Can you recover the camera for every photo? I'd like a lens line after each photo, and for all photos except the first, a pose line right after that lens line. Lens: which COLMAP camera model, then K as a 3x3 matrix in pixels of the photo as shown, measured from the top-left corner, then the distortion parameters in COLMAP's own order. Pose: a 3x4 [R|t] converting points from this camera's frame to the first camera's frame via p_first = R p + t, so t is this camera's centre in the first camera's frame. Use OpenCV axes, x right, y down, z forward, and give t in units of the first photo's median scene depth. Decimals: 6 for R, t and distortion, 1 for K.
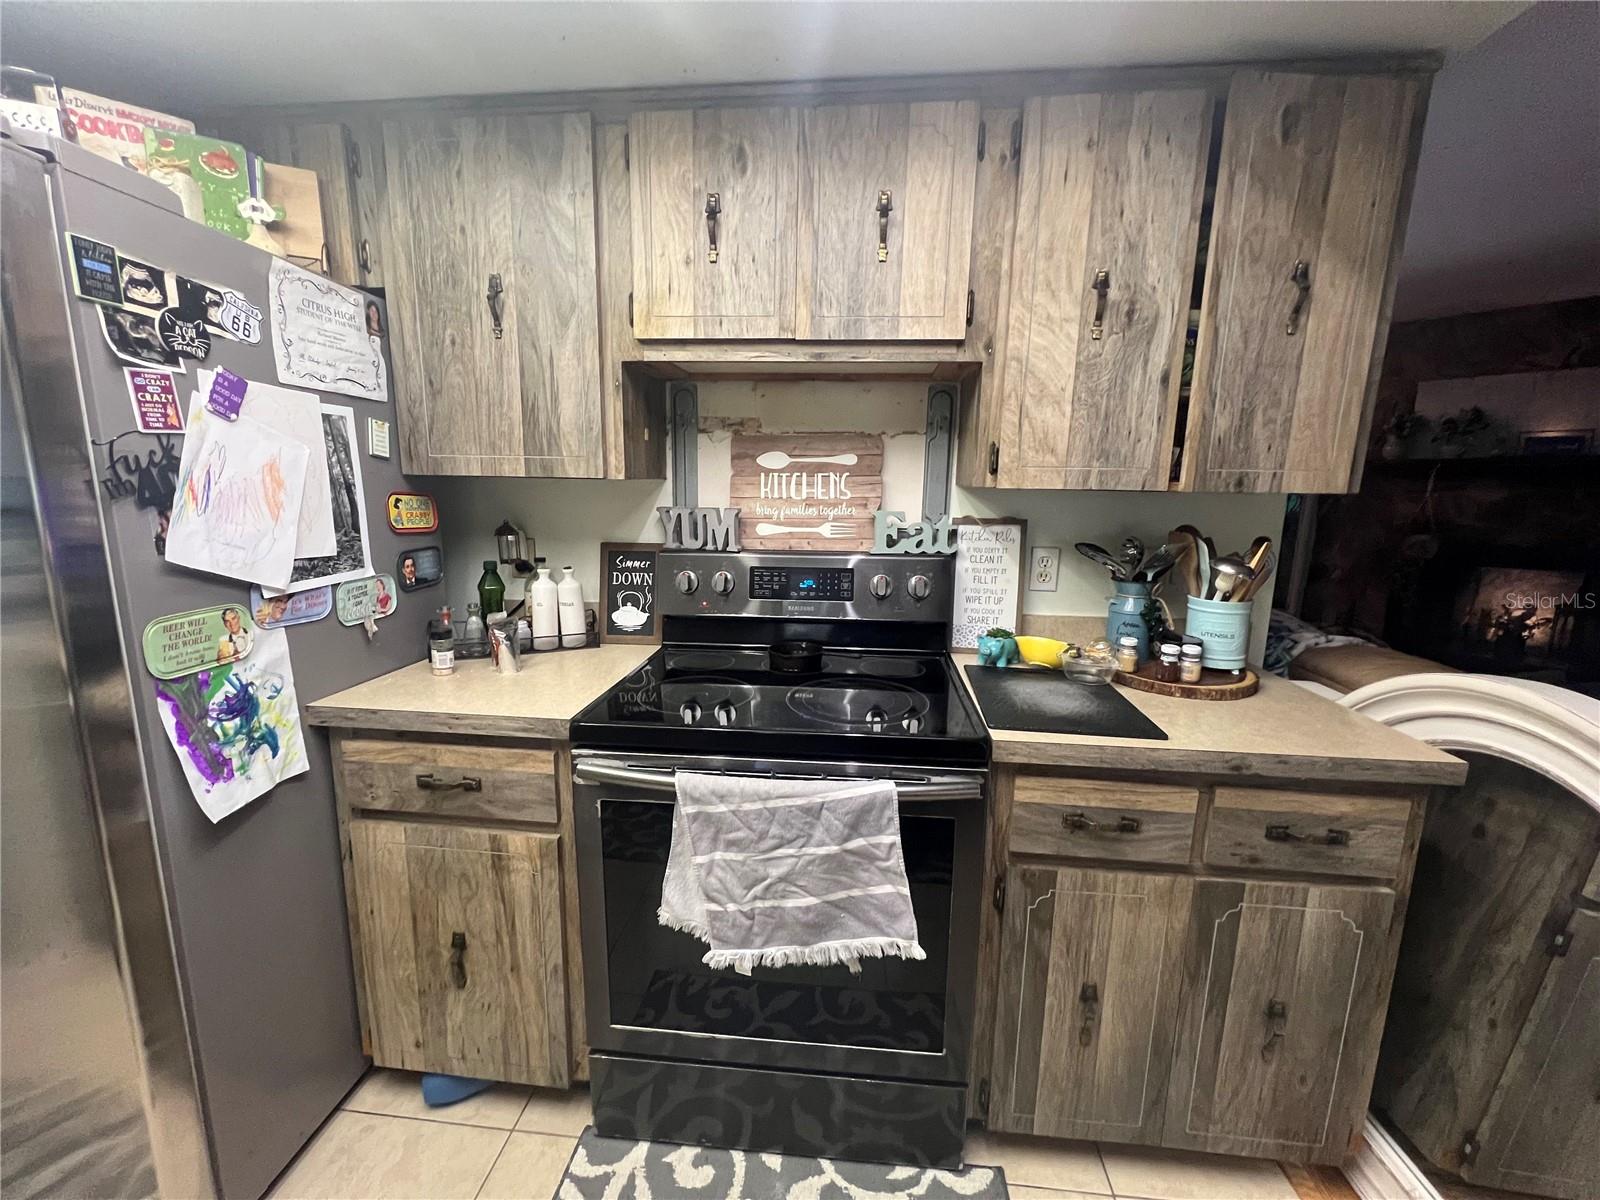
lens RADIAL K [[640.1, 0, 806.5], [0, 640.1, 599.8], [0, 0, 1]] dist [-0.002243, 0.001297]
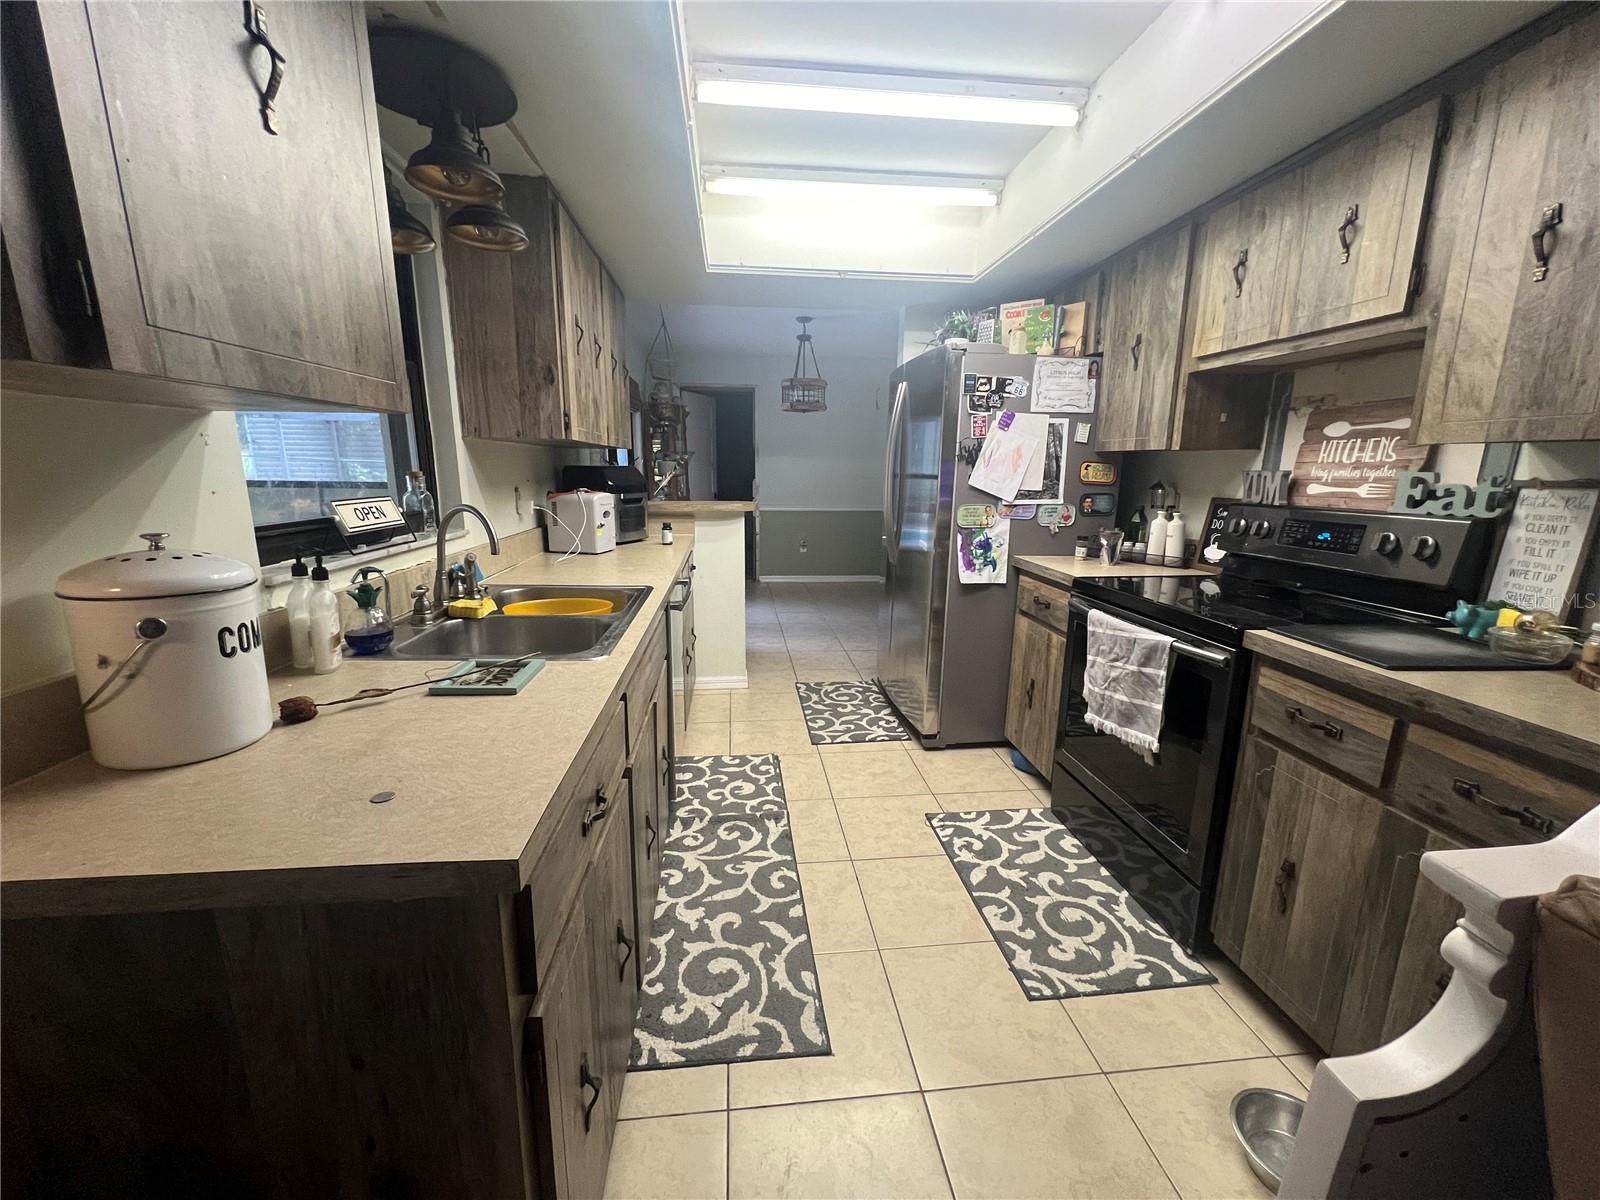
lens RADIAL K [[640.1, 0, 795.6], [0, 640.1, 600.4], [0, 0, 1]] dist [-0.002243, 0.001297]
pose [[0.192571, 0.189345, -0.962842, 1.238110], [-0.175985, 0.971963, 0.155941, 0.098976], [0.965373, 0.139416, 0.220493, -0.205996]]
